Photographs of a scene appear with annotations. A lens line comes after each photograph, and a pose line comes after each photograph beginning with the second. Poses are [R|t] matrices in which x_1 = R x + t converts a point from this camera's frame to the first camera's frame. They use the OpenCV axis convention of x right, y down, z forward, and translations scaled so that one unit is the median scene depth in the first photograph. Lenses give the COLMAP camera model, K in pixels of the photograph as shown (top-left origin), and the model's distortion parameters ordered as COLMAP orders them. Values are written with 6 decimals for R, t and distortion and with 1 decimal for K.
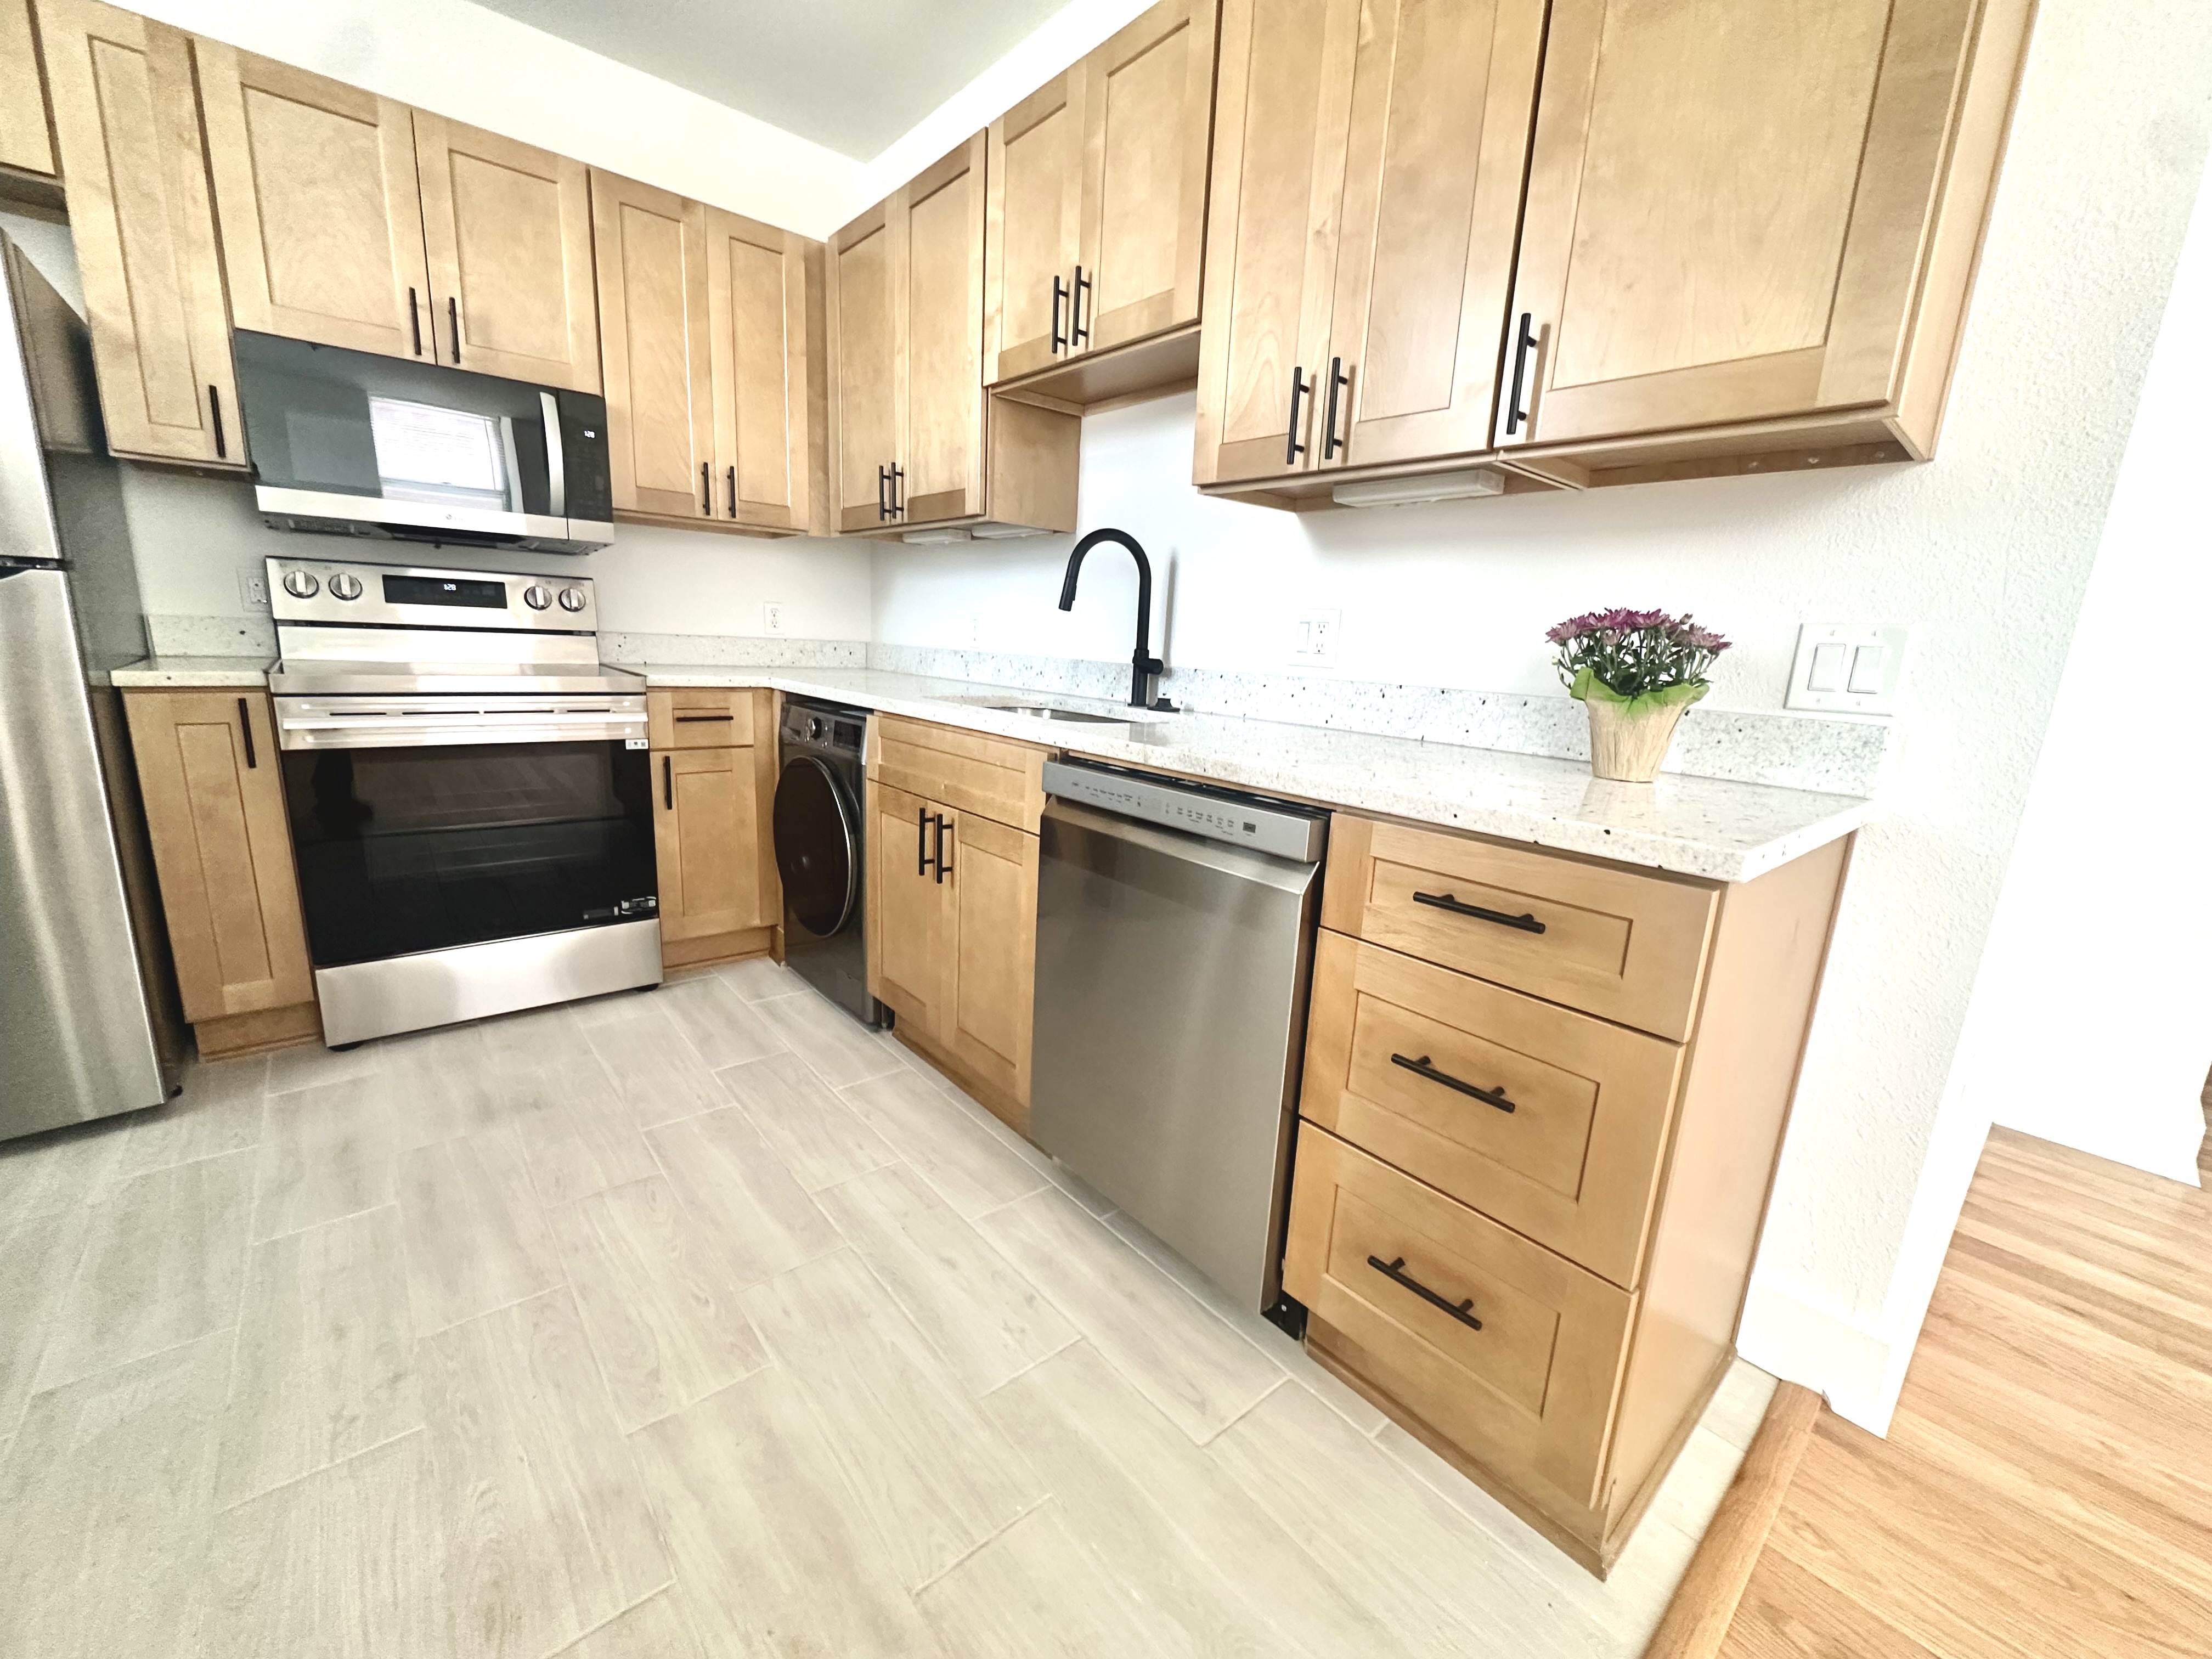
lens RADIAL K [[885.2, 0, 1106.0], [0, 885.2, 829.5], [0, 0, 1]] dist [-0.005654, 0.000227]
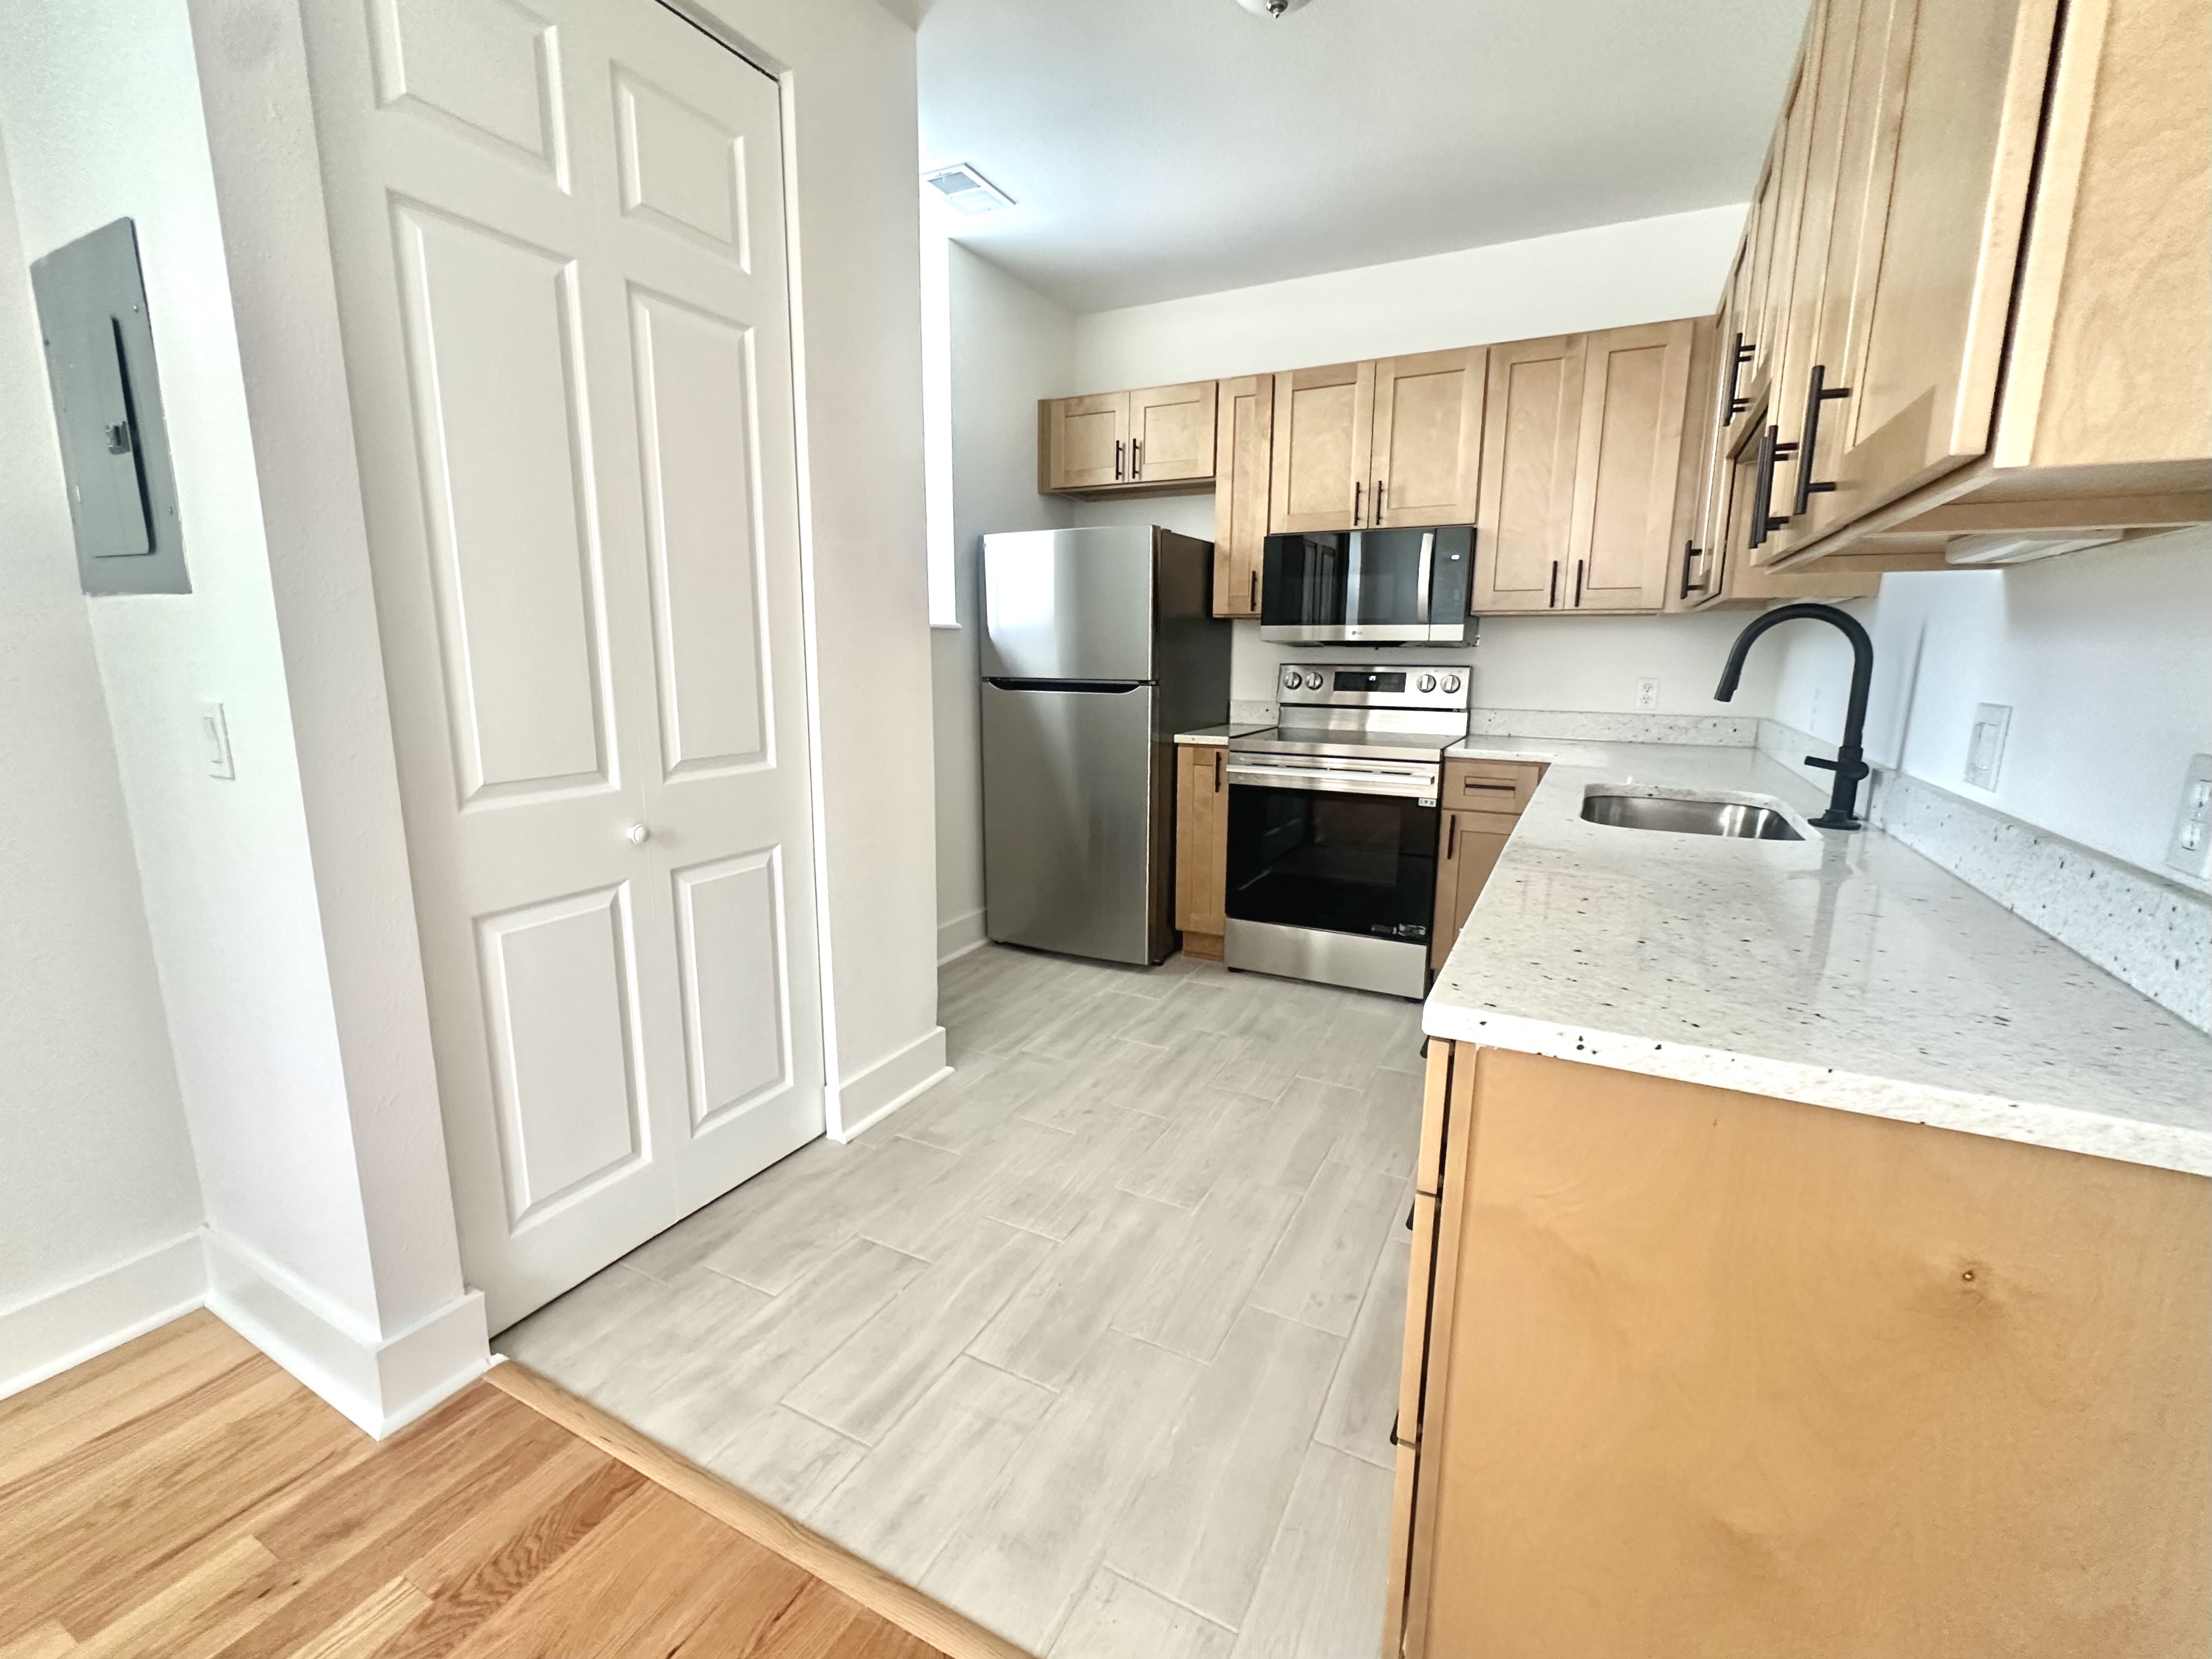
lens RADIAL K [[946.7, 0, 1106.0], [0, 946.7, 829.5], [0, 0, 1]] dist [0.000142, -0.000153]
pose [[0.374987, 0.125772, -0.918459, 0.576228], [-0.183591, 0.981206, 0.059408, -0.060748], [0.908669, 0.146344, 0.391030, 0.081686]]
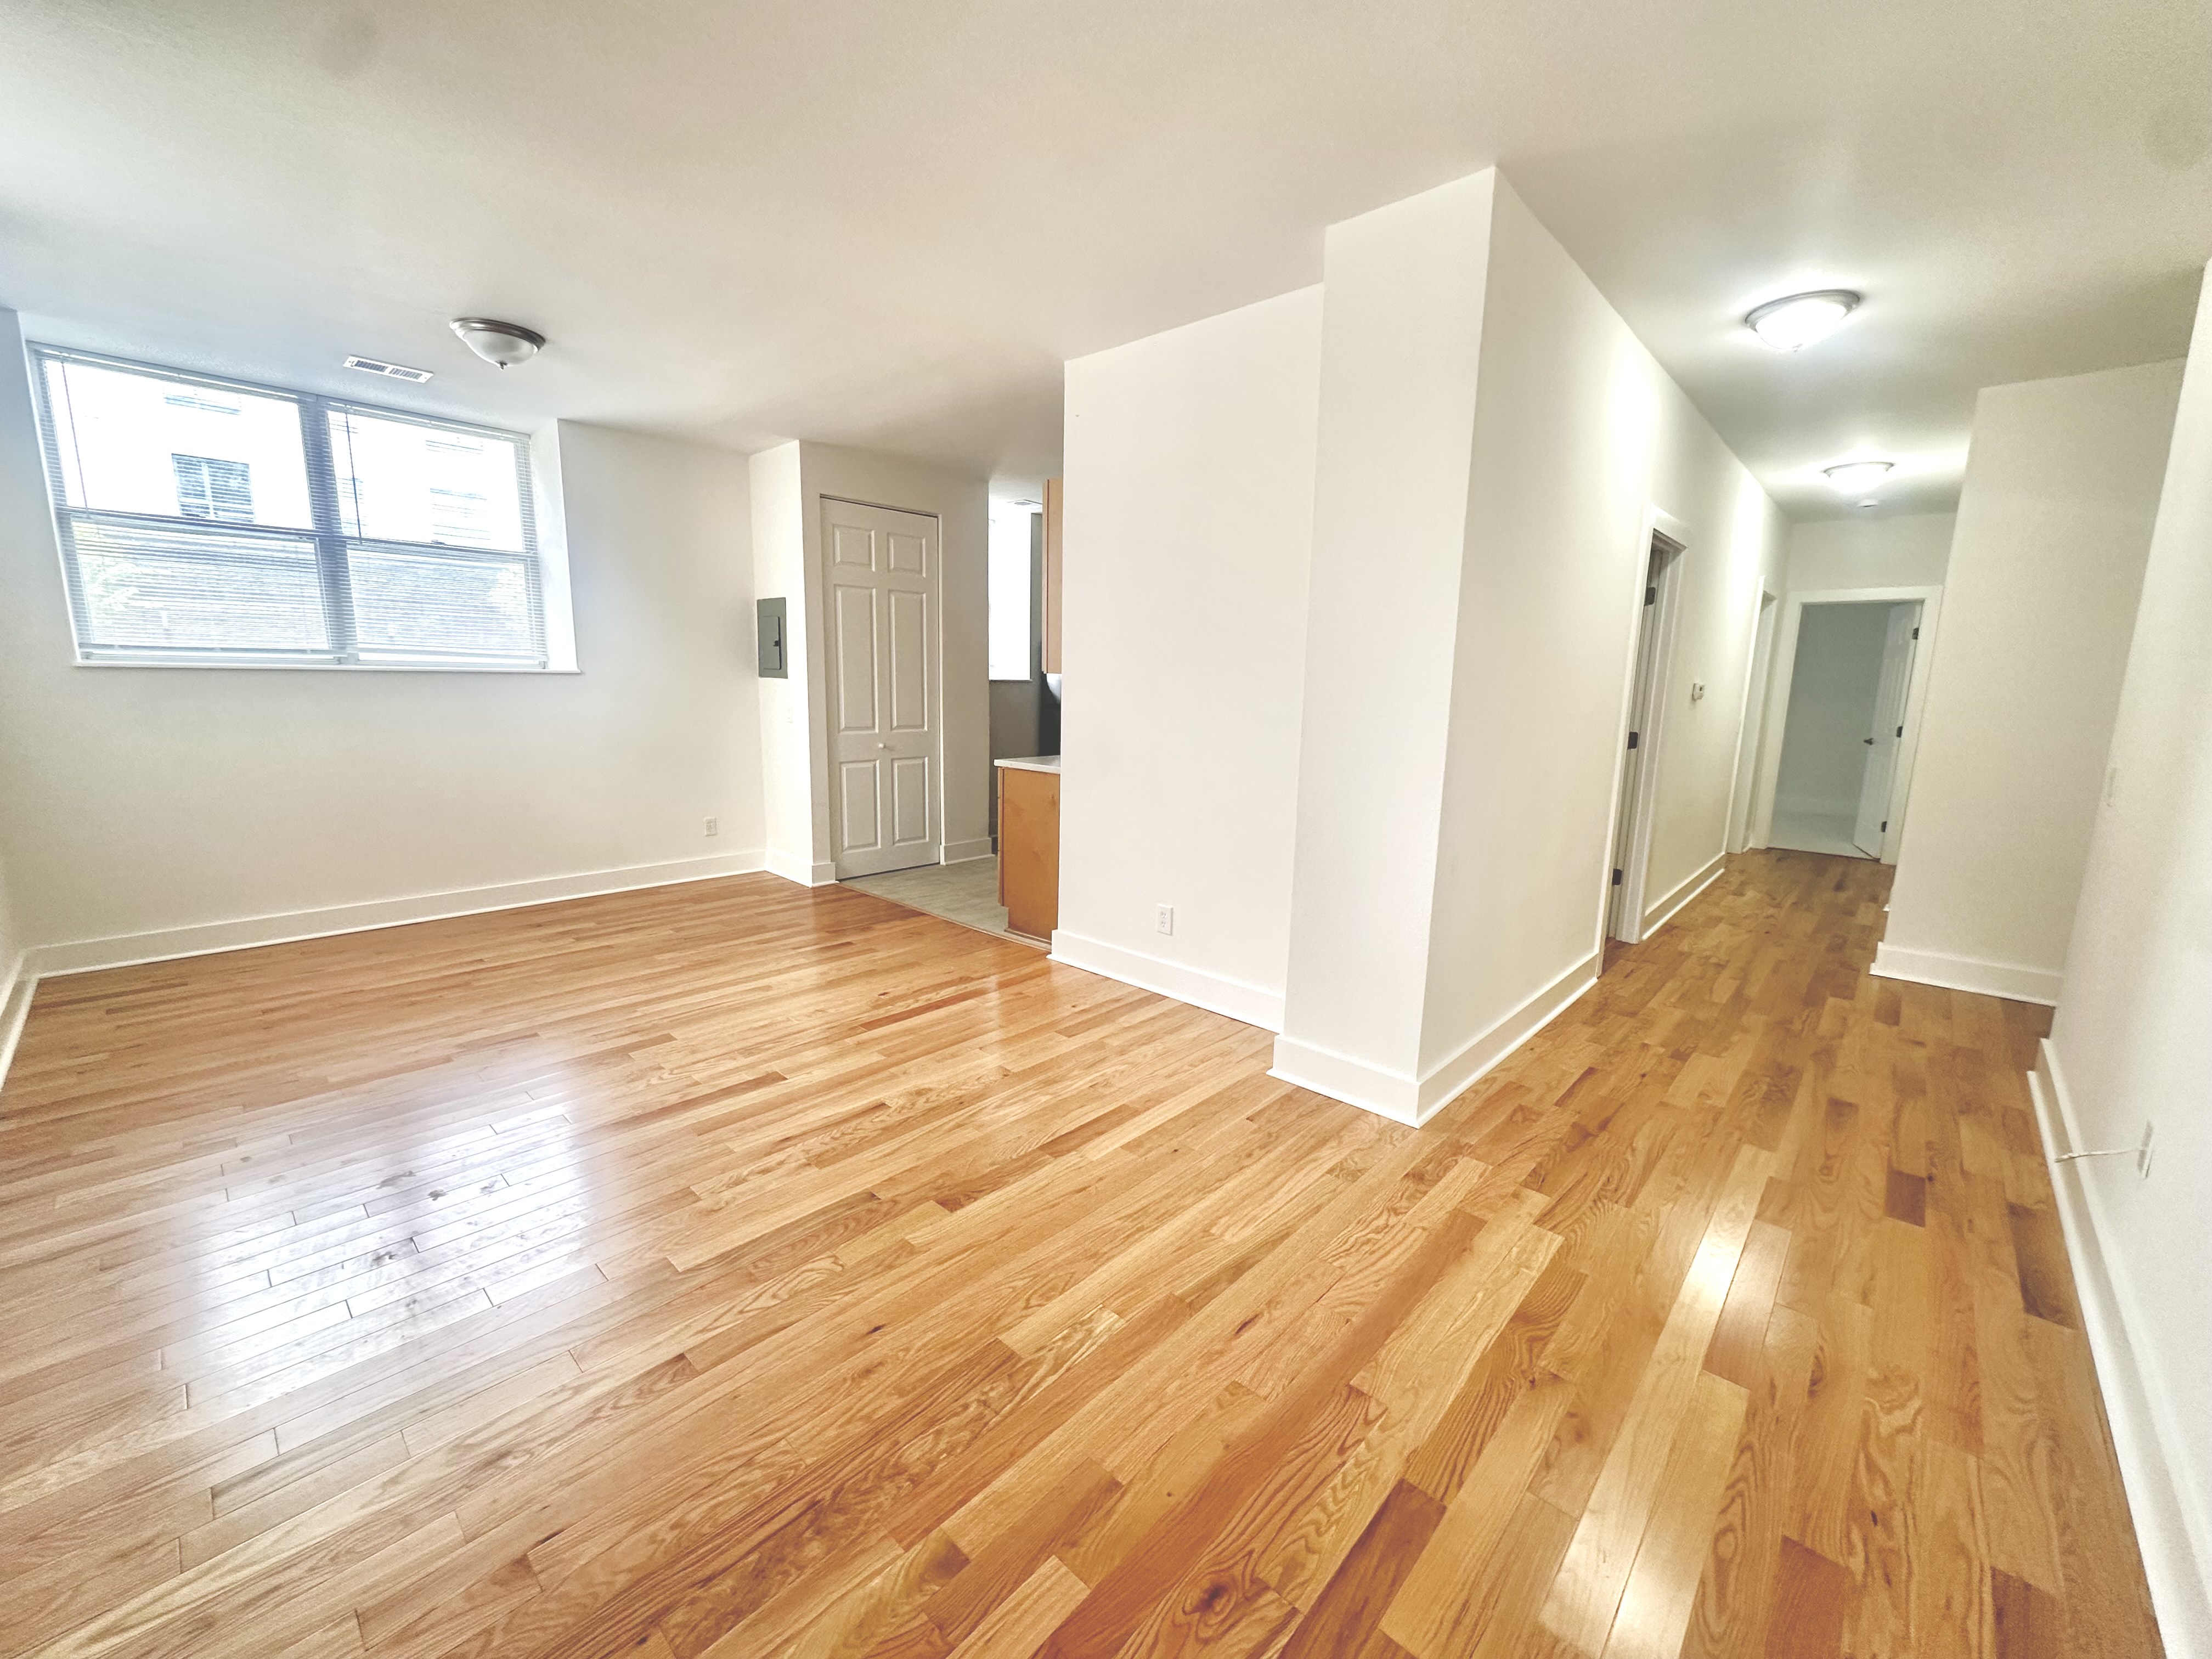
lens RADIAL K [[887.1, 0, 1106.0], [0, 887.1, 829.5], [0, 0, 1]] dist [-0.005060, -0.000393]
pose [[0.110948, 0.117233, -0.986887, 2.388914], [-0.221179, 0.971027, 0.090483, -0.077085], [0.968901, 0.208240, 0.133663, 0.381795]]
